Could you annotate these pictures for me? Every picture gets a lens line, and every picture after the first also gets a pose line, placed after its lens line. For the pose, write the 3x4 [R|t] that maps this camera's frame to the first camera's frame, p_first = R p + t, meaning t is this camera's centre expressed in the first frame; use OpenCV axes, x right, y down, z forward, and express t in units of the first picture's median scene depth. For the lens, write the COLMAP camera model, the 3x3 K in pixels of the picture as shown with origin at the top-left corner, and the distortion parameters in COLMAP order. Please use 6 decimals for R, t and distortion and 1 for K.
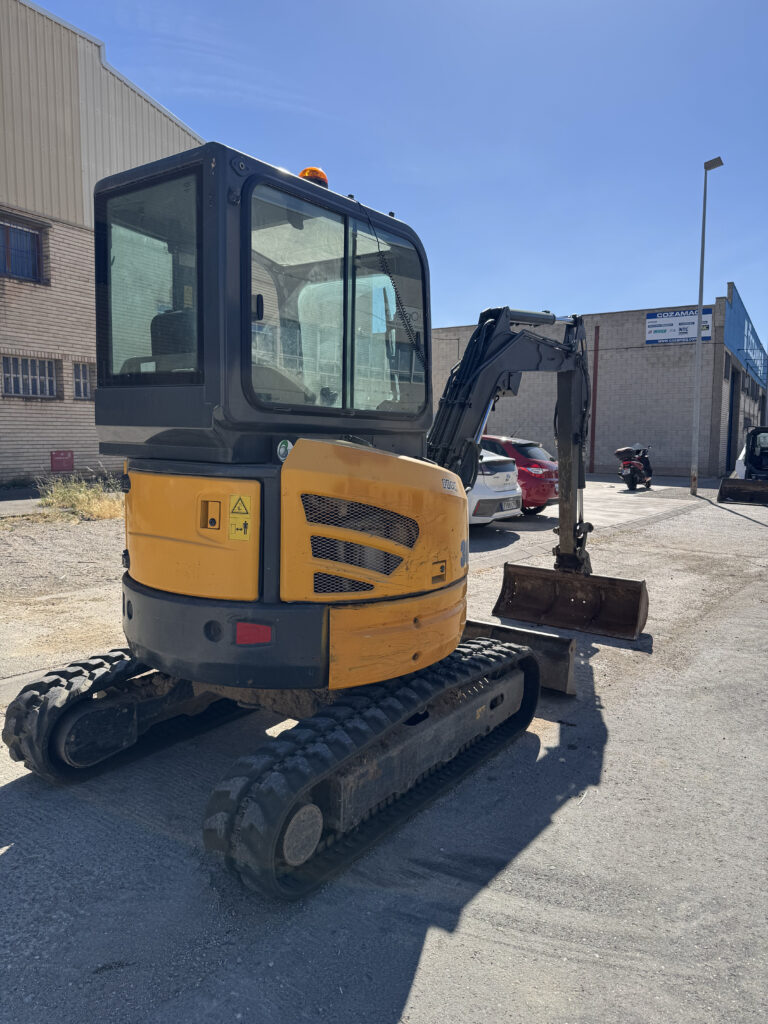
lens RADIAL K [[705.9, 0, 383.9], [0, 705.9, 506.7], [0, 0, 1]] dist [0.046307, -0.053957]
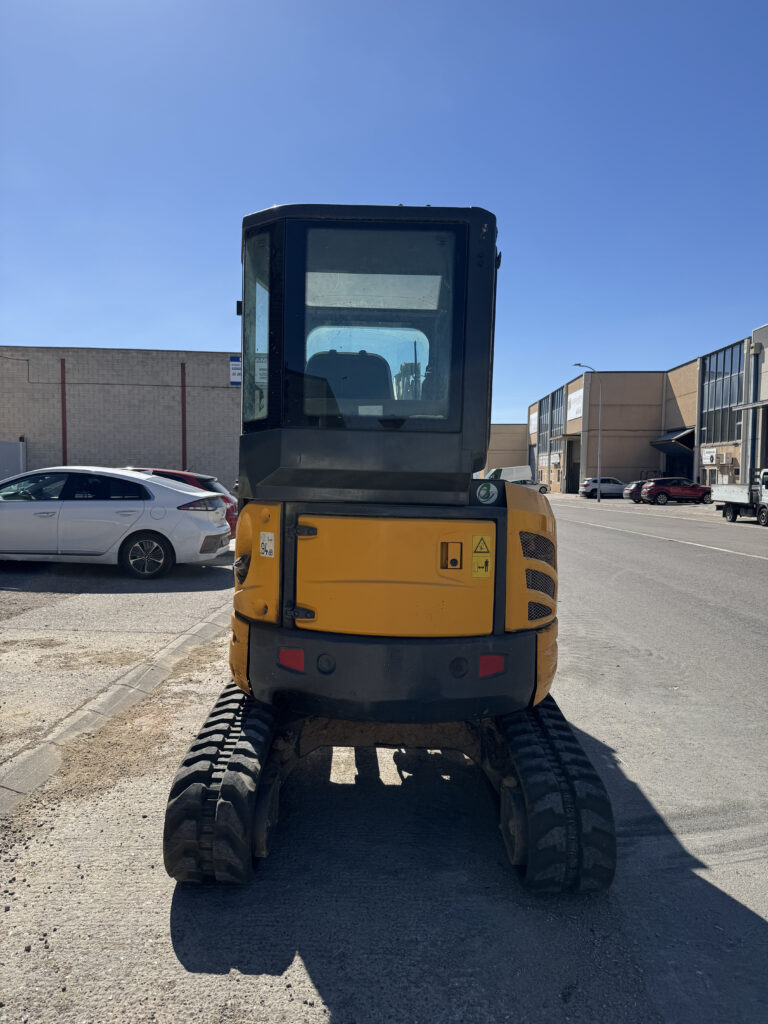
lens RADIAL K [[705.9, 0, 383.9], [0, 705.9, 506.7], [0, 0, 1]] dist [0.046307, -0.053957]
pose [[0.811750, -0.016155, 0.583782, -0.547806], [0.043301, 0.998531, -0.032578, -0.017974], [-0.582398, 0.051724, 0.811256, 0.128117]]
